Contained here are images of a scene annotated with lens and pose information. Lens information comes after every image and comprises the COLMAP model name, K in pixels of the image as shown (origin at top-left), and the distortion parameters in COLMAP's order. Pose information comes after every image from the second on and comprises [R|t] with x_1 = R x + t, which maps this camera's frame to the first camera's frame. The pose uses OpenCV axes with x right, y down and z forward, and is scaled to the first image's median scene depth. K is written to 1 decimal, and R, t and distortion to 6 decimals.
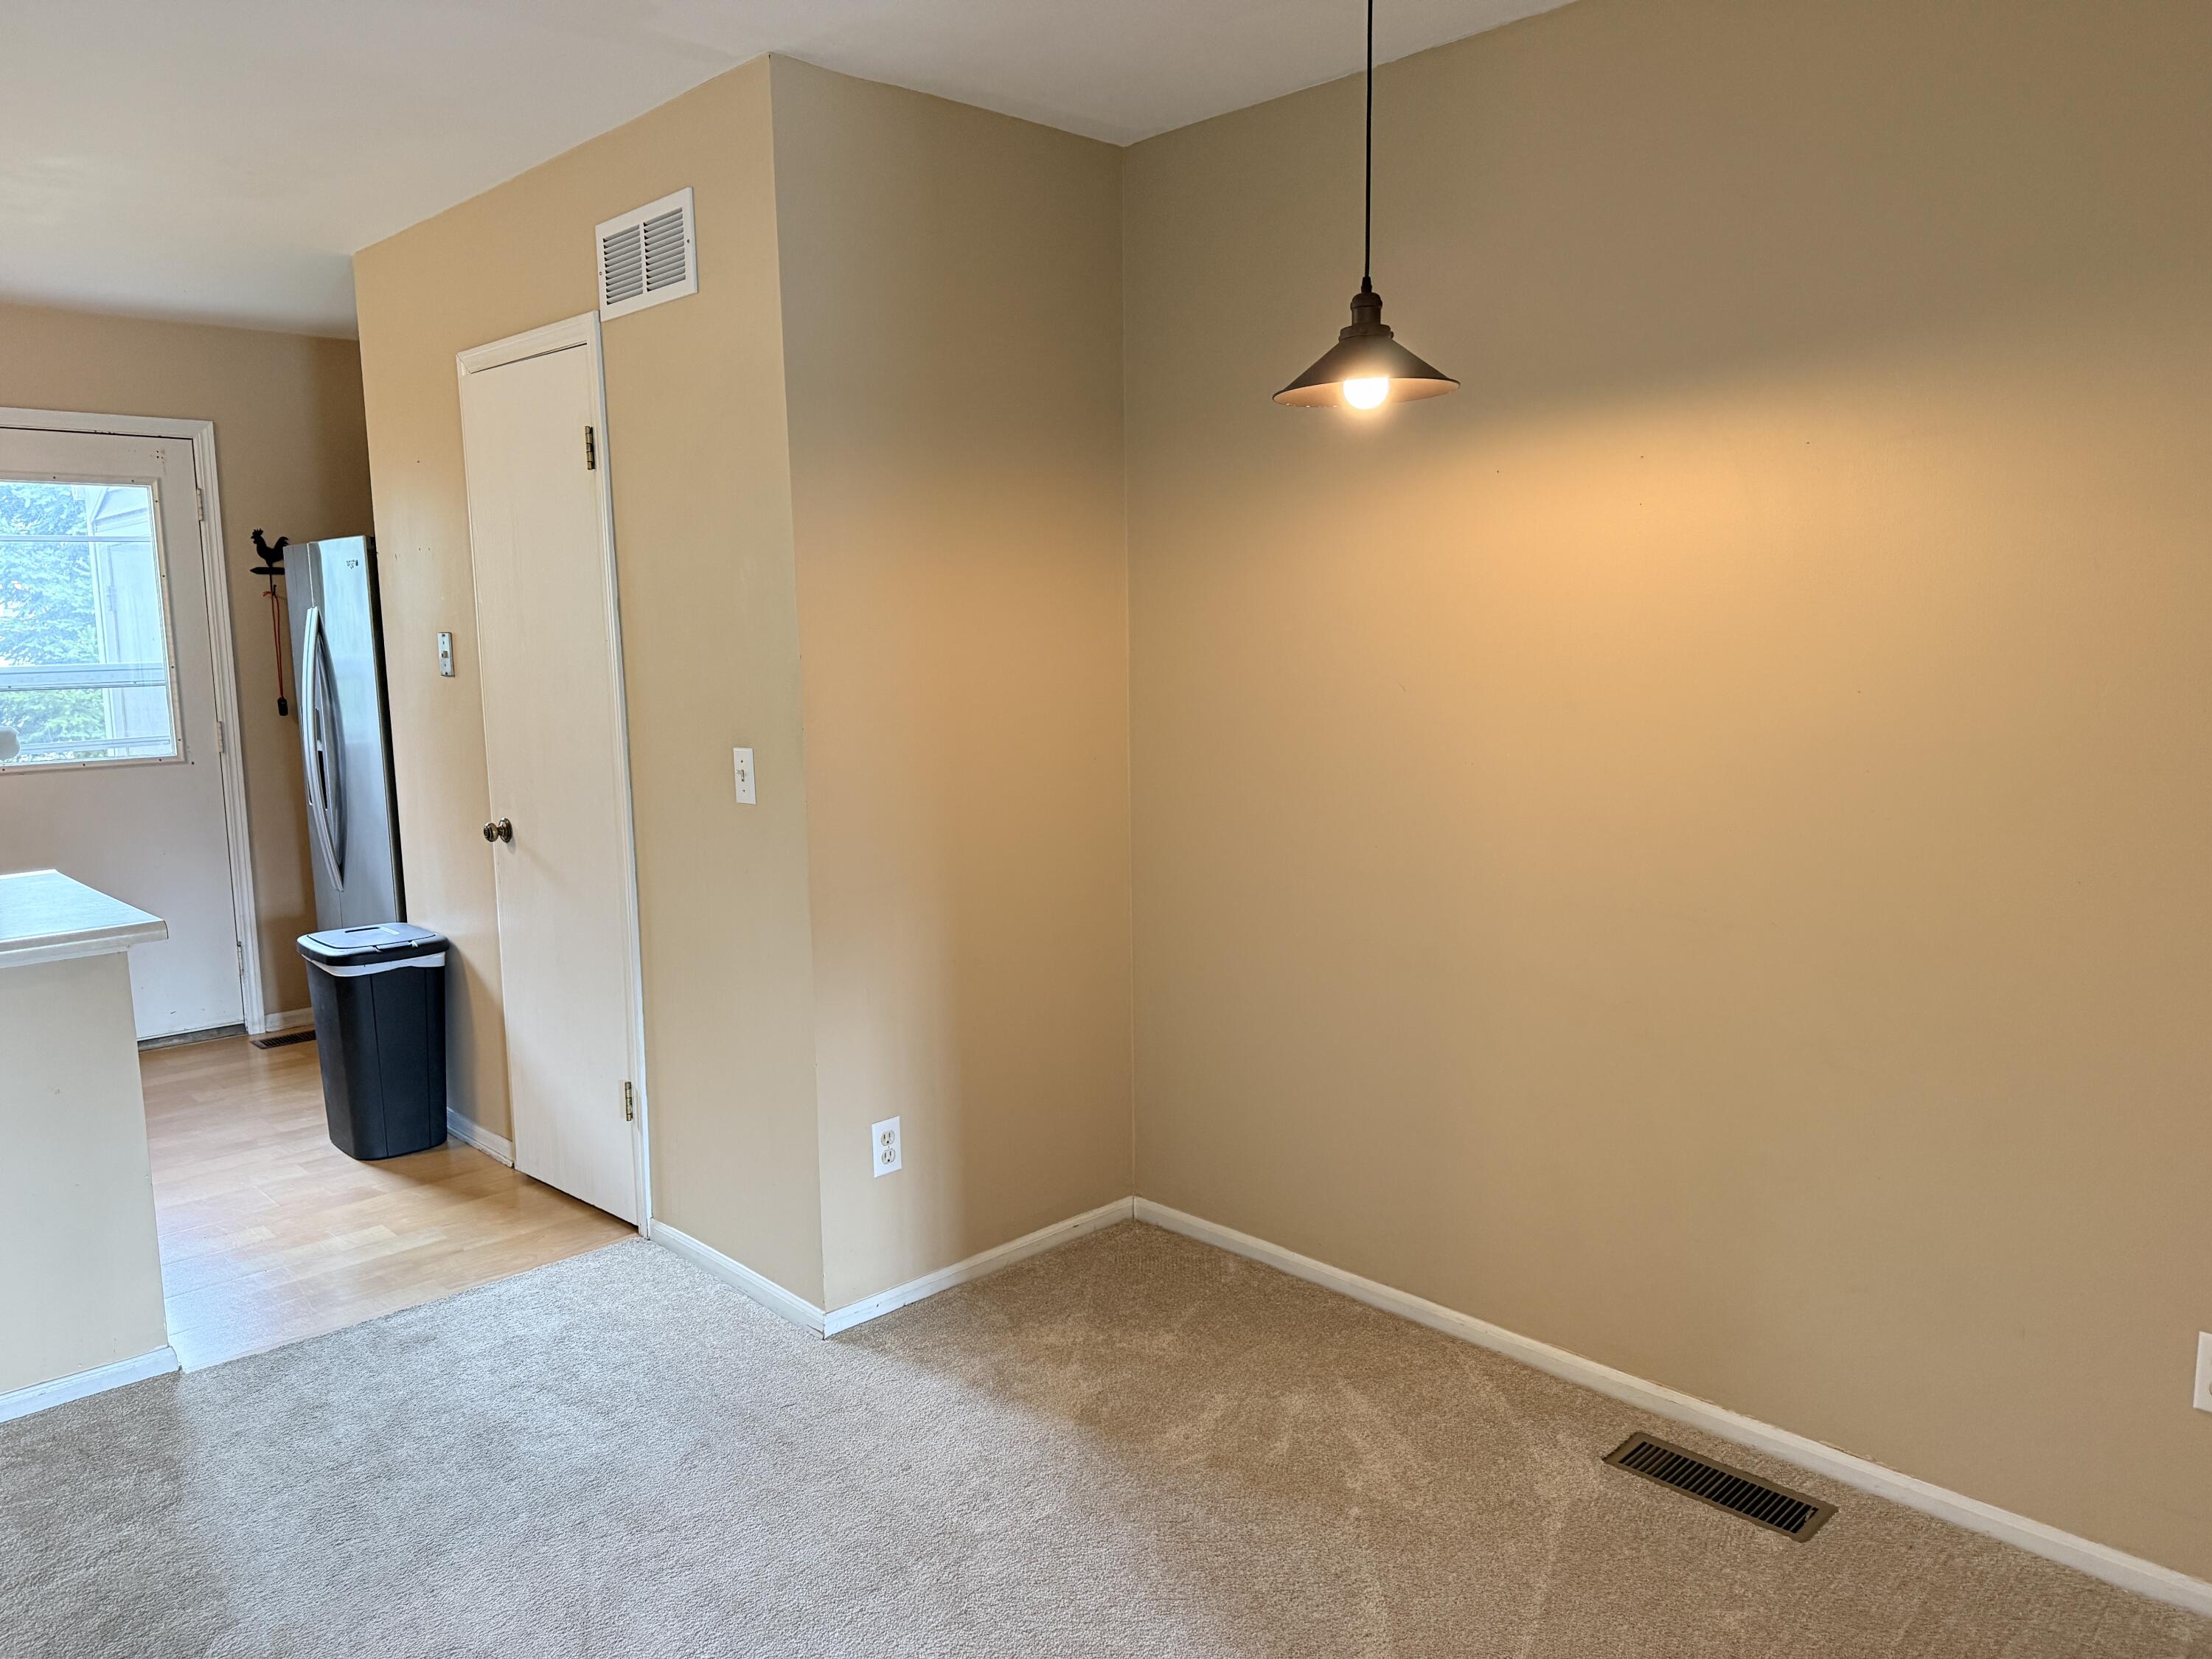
lens RADIAL K [[1553.7, 0, 1093.1], [0, 1553.7, 814.0], [0, 0, 1]] dist [0.065815, -0.068094]
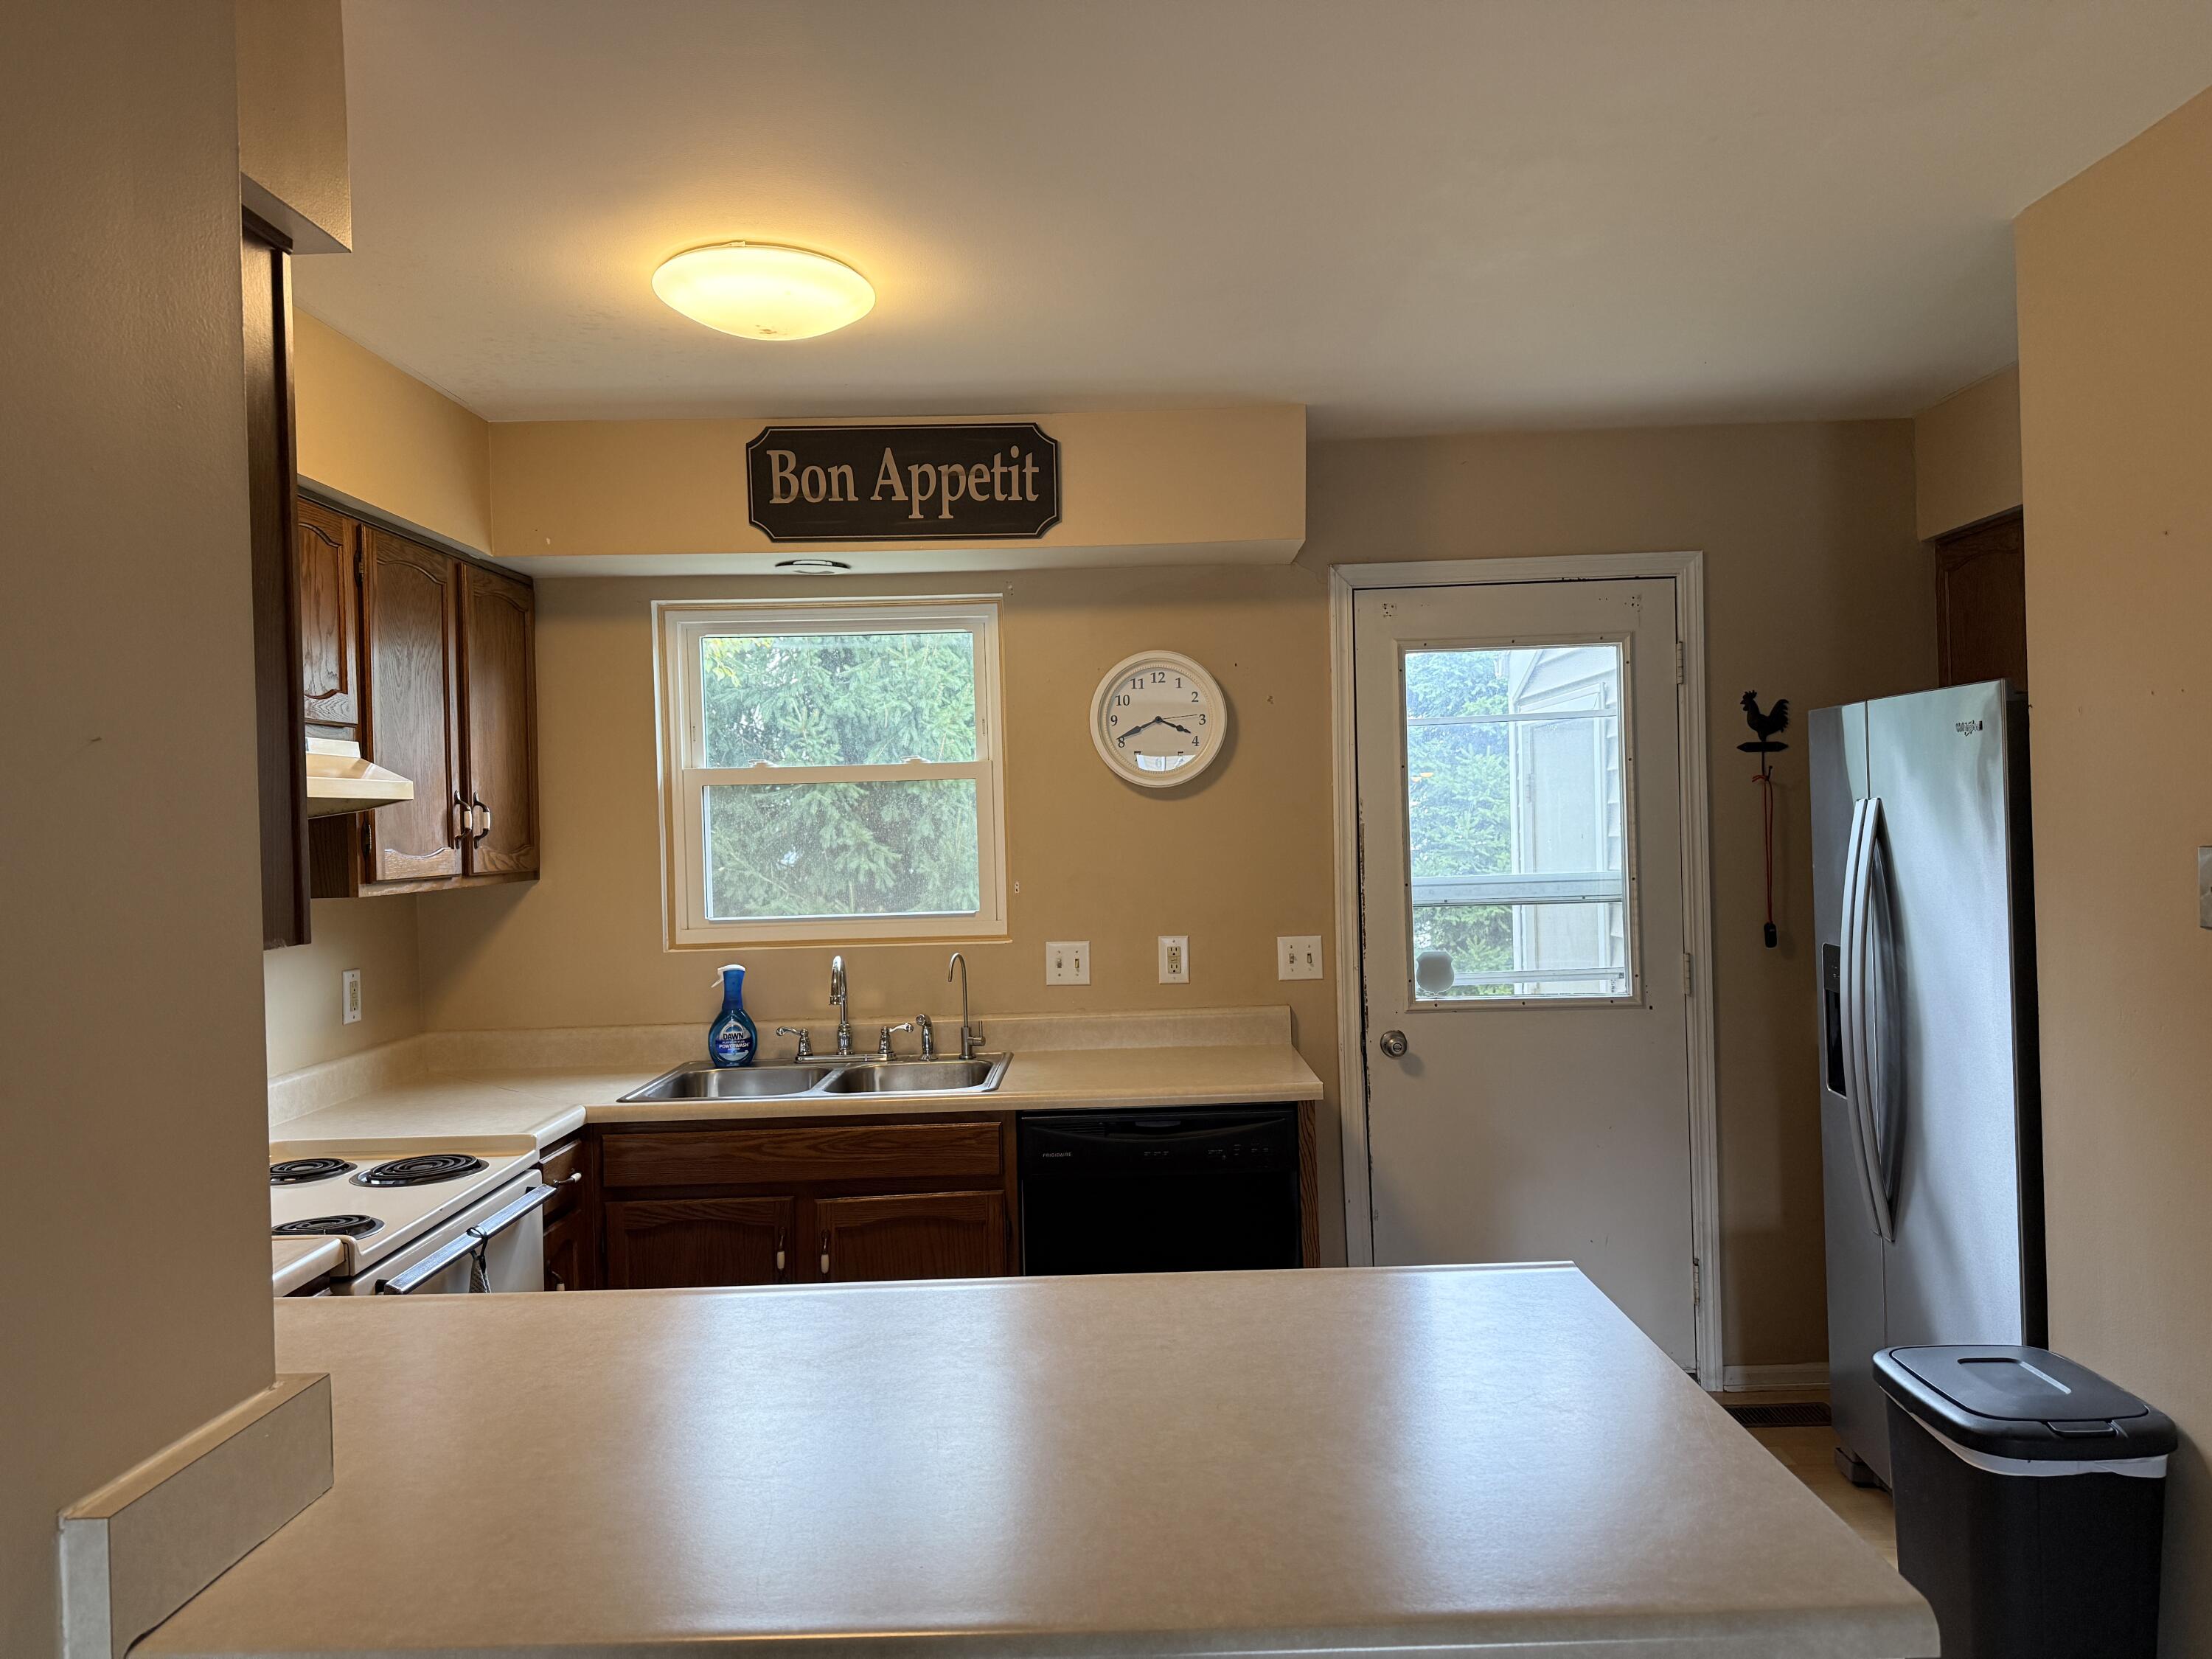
lens RADIAL K [[1553.7, 0, 1097.6], [0, 1553.7, 845.1], [0, 0, 1]] dist [0.065815, -0.068094]
pose [[0.713349, 0.008018, -0.700763, -0.312418], [-0.072262, 0.995446, -0.062170, -0.056719], [0.697074, 0.094987, 0.710680, 0.372051]]
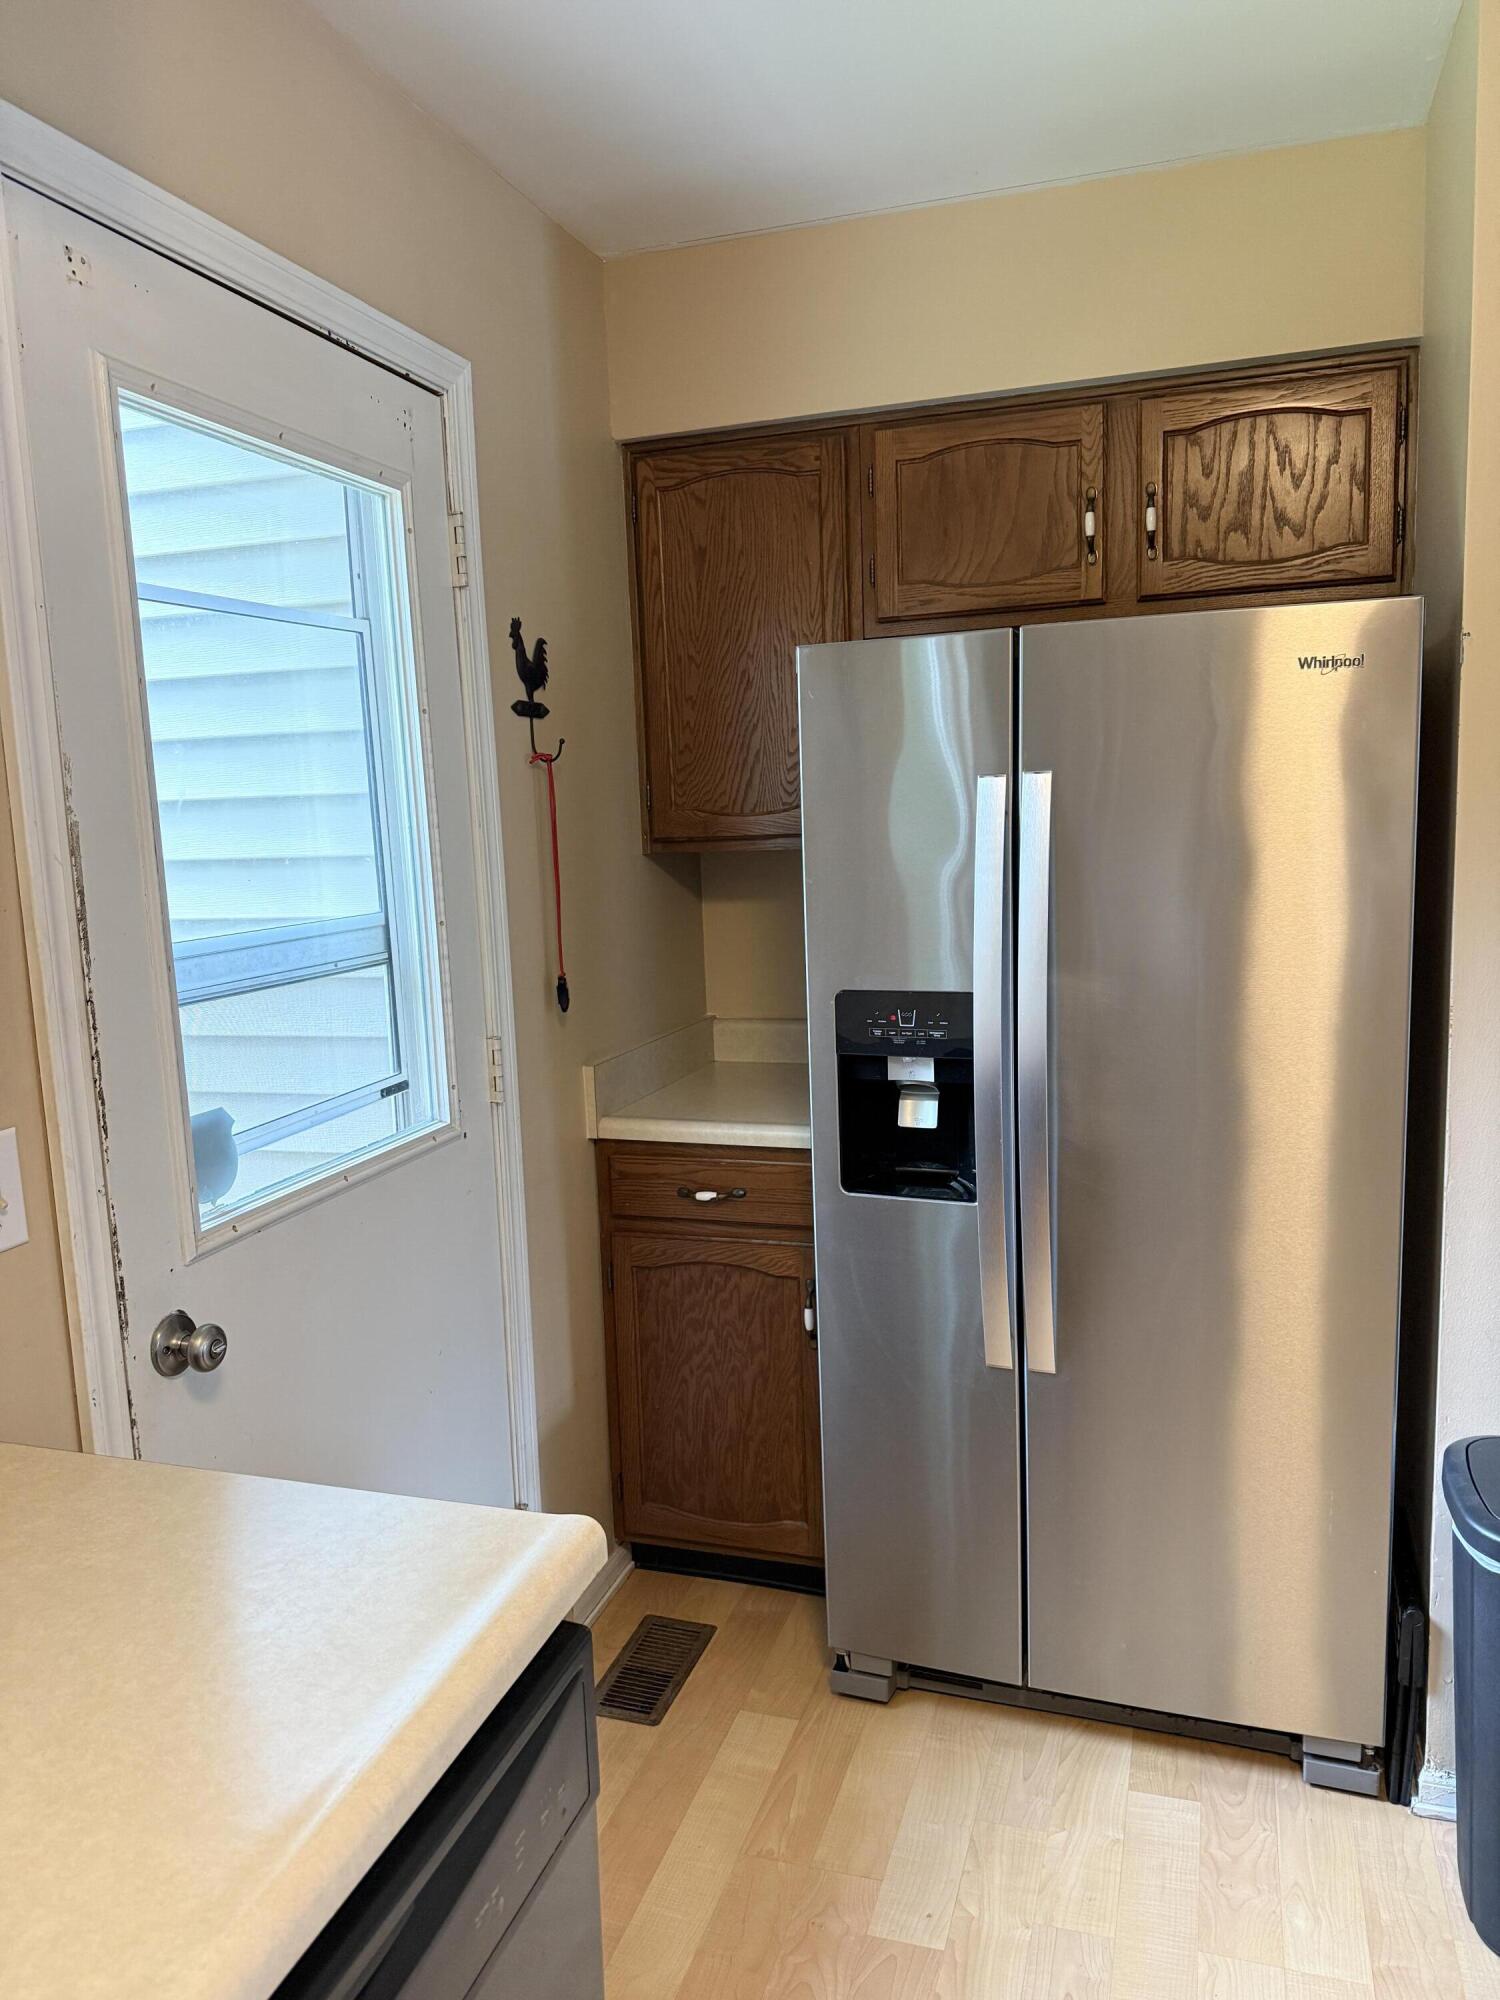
lens RADIAL K [[1404.8, 0, 721.5], [0, 1404.8, 1027.0], [0, 0, 1]] dist [0.065815, -0.068094]
pose [[0.879991, -0.082975, 0.467687, -0.897944], [0.071057, 0.996541, 0.043101, -0.097331], [-0.469645, -0.004695, 0.882843, 0.793597]]
